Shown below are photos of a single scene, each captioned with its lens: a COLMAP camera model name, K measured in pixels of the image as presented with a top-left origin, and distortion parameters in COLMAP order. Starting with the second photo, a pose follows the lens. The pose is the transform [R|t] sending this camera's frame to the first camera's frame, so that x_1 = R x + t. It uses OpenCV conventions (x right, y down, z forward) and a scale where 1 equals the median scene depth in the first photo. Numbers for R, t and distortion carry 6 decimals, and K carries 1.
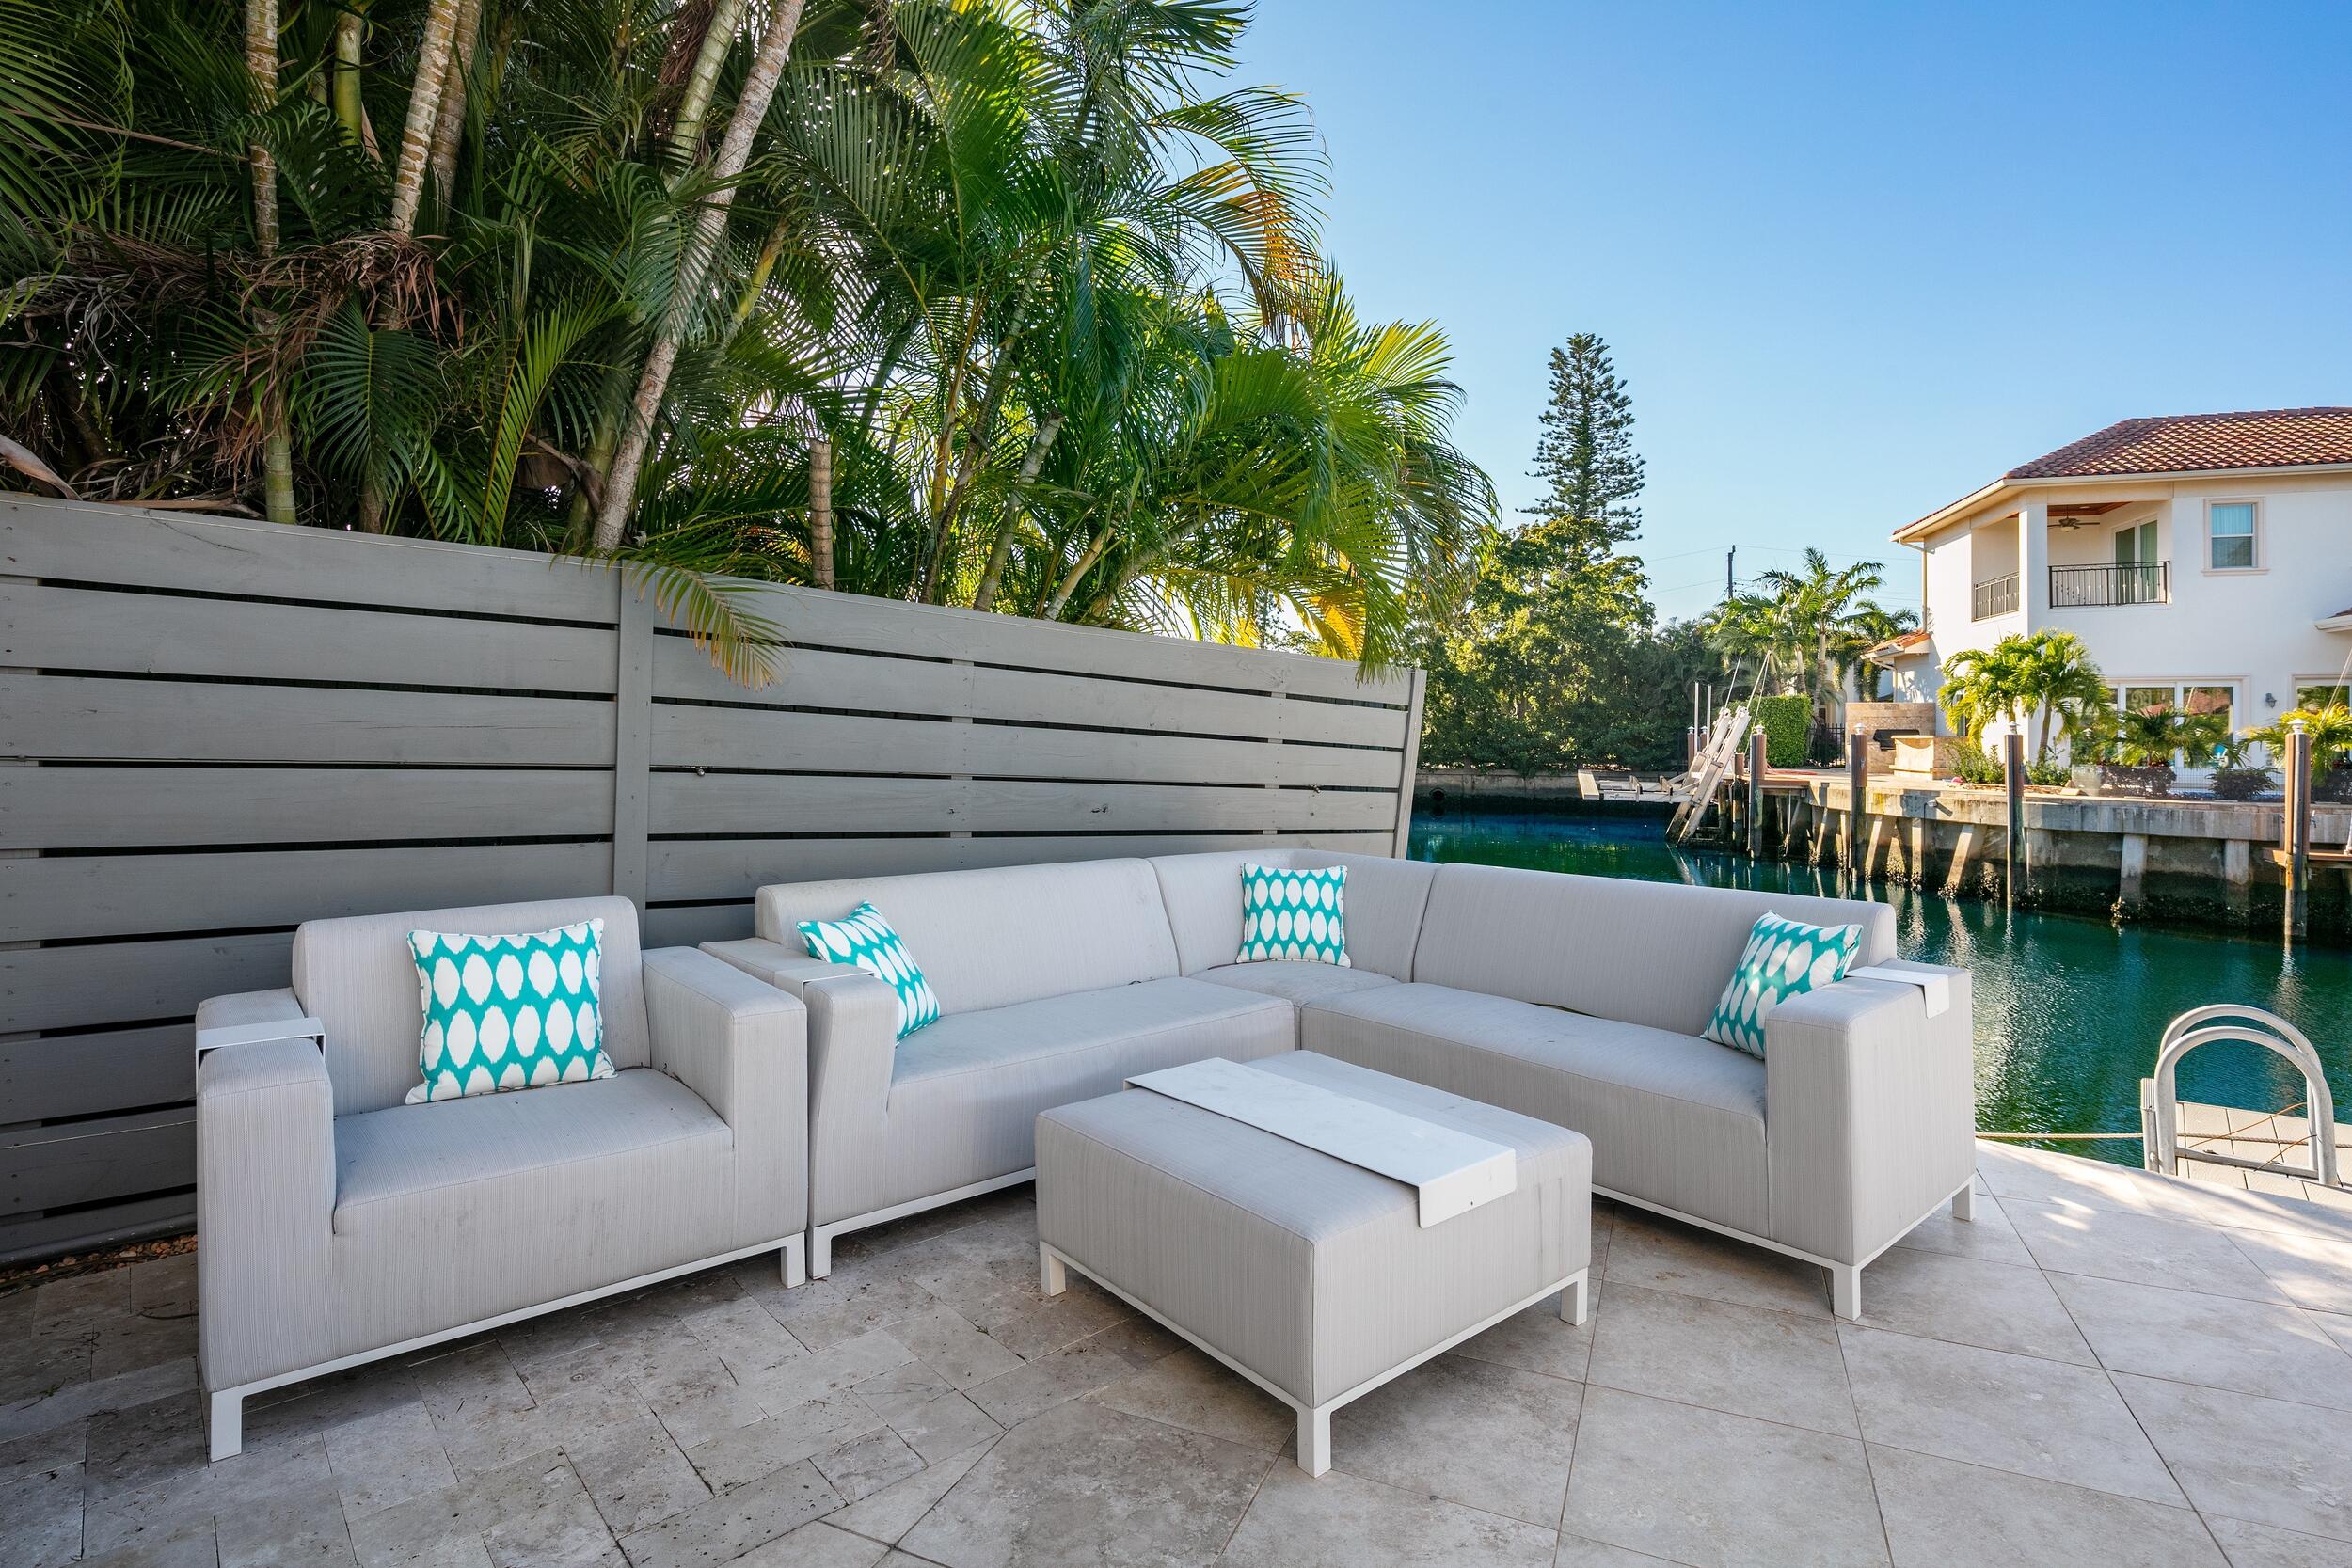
lens RADIAL K [[1161.9, 0, 1147.9], [0, 1161.9, 717.7], [0, 0, 1]] dist [-0.000496, -0.002384]
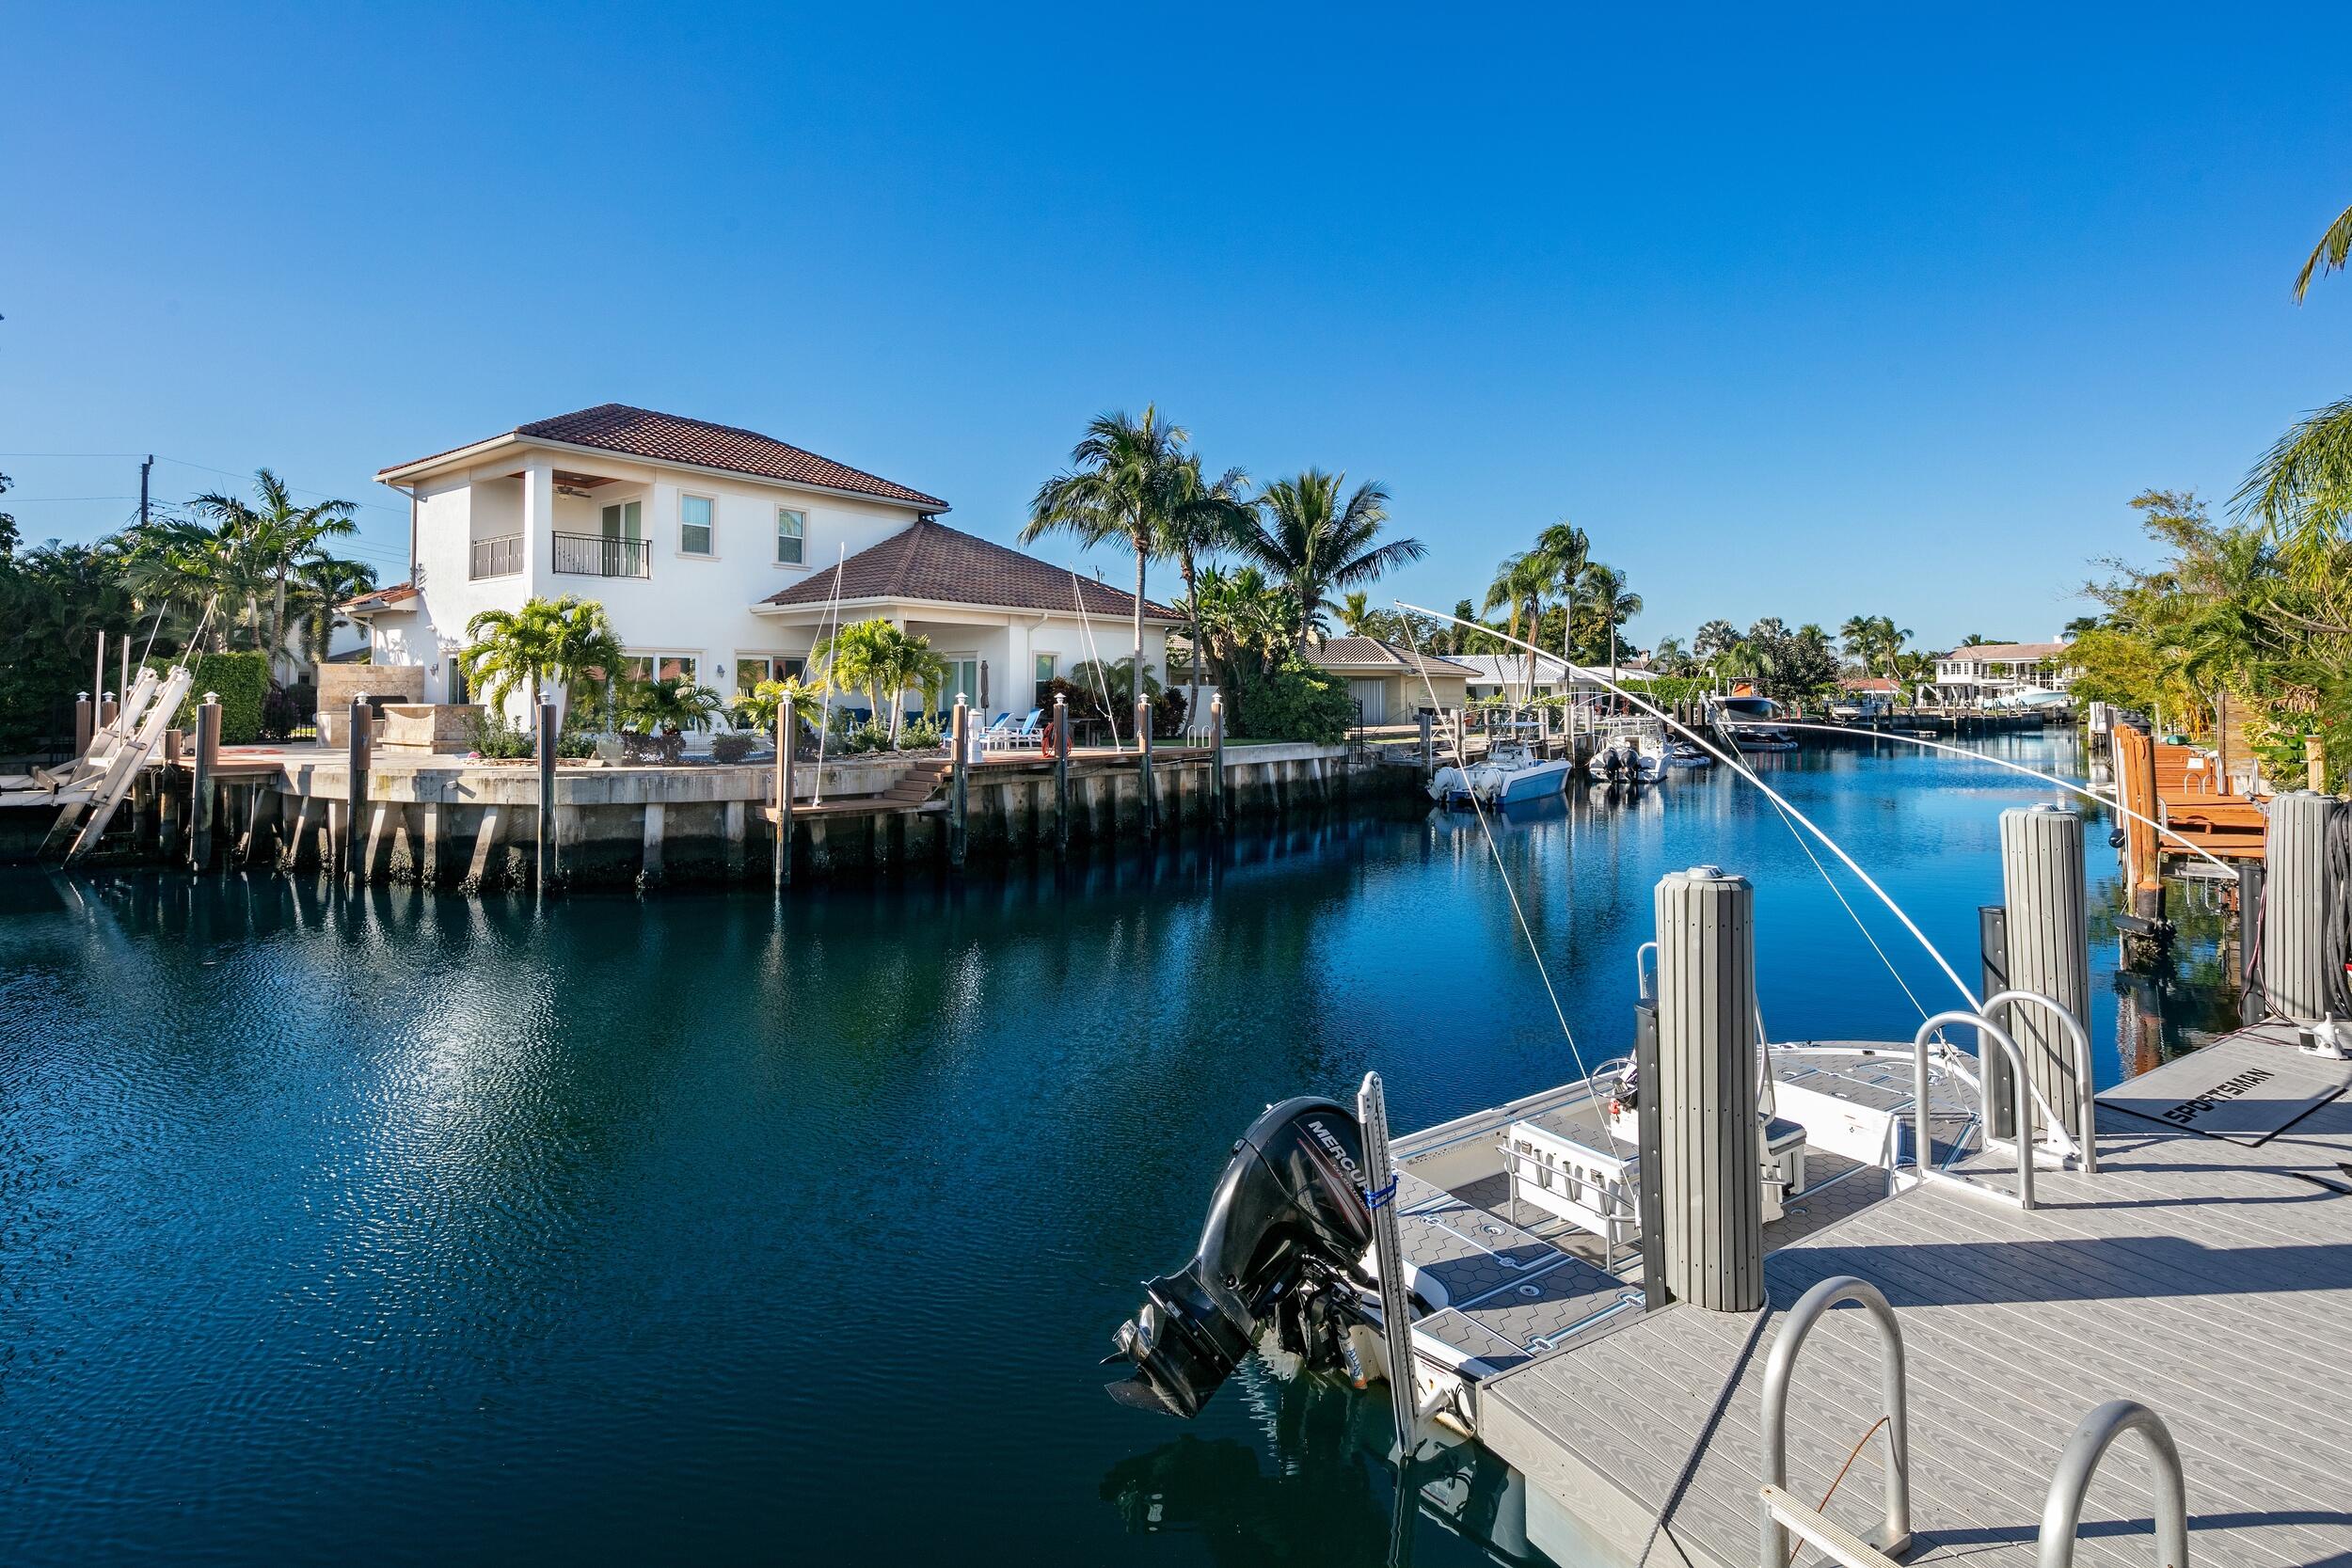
lens RADIAL K [[1161.9, 0, 1194.4], [0, 1161.9, 651.6], [0, 0, 1]] dist [-0.000496, -0.002384]
pose [[0.341687, 0.032600, 0.939248, 0.045761], [-0.010756, 0.999468, -0.030777, -0.004029], [-0.939752, 0.000413, 0.341856, 0.172459]]
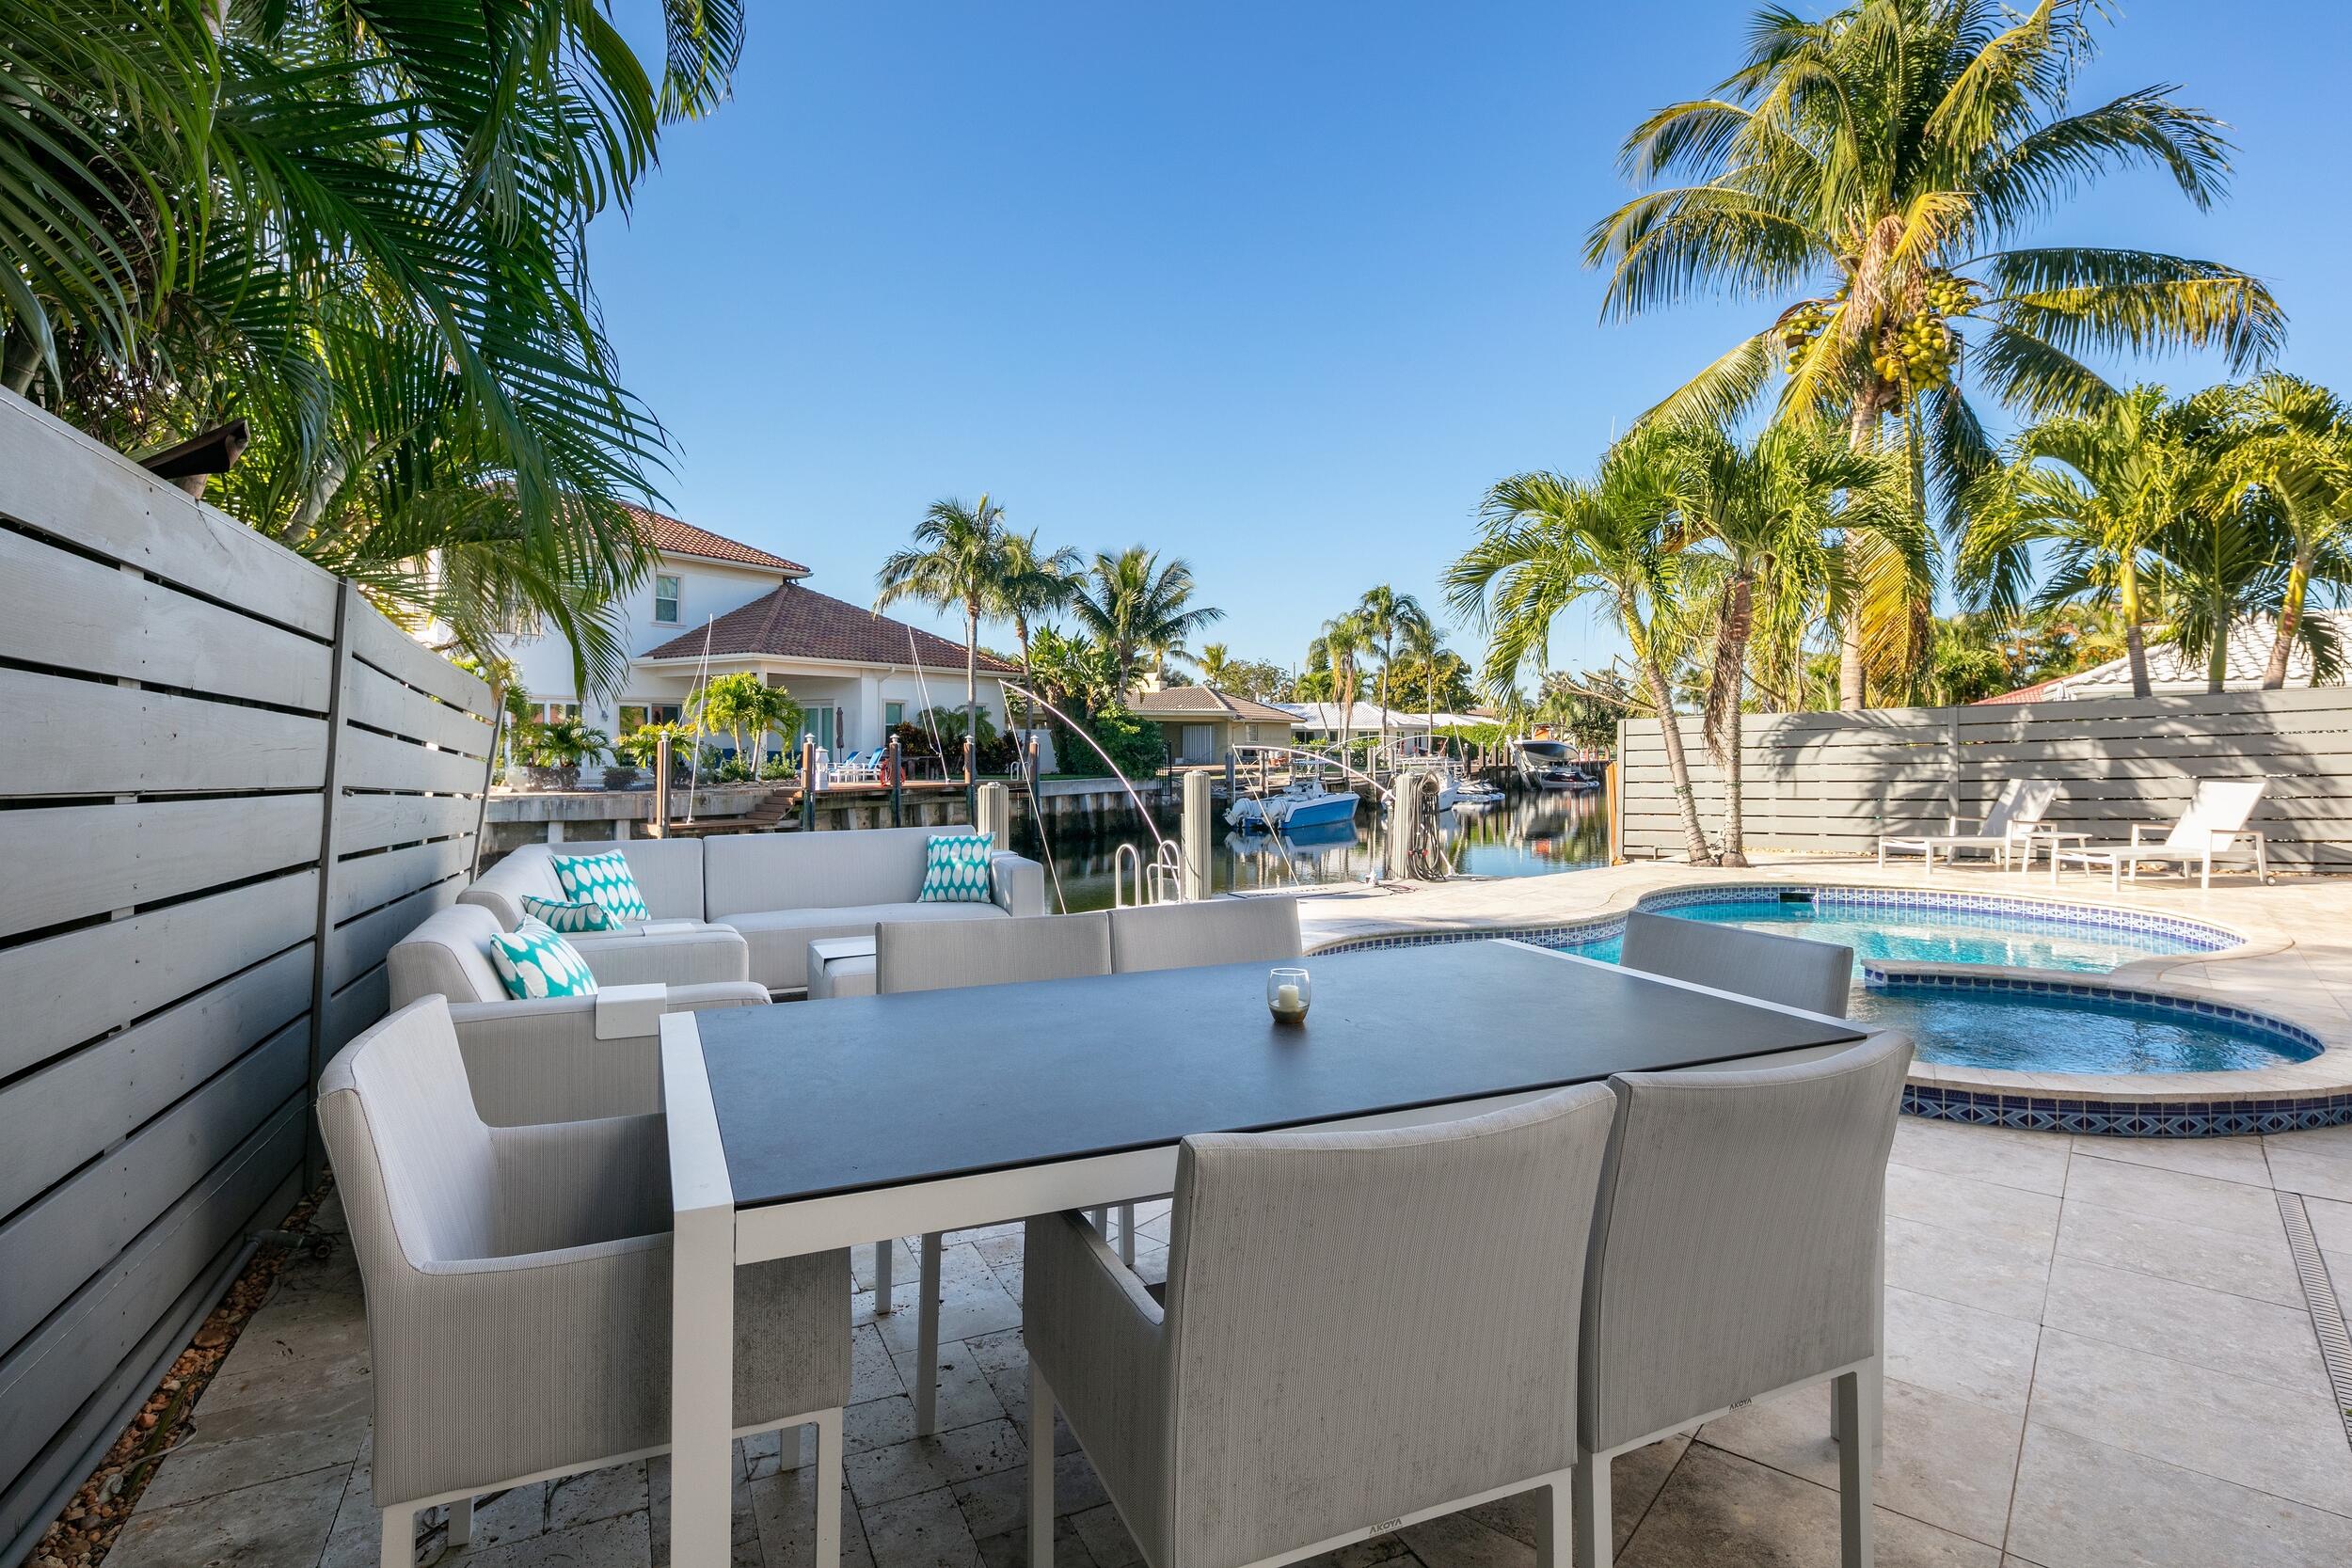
lens RADIAL K [[1161.9, 0, 1204.1], [0, 1161.9, 724.7], [0, 0, 1]] dist [-0.000496, -0.002384]
pose [[0.246285, 0.010884, 0.969136, -0.165836], [-0.012095, 0.999894, -0.008156, -0.002254], [-0.969122, -0.009713, 0.246390, 0.002770]]
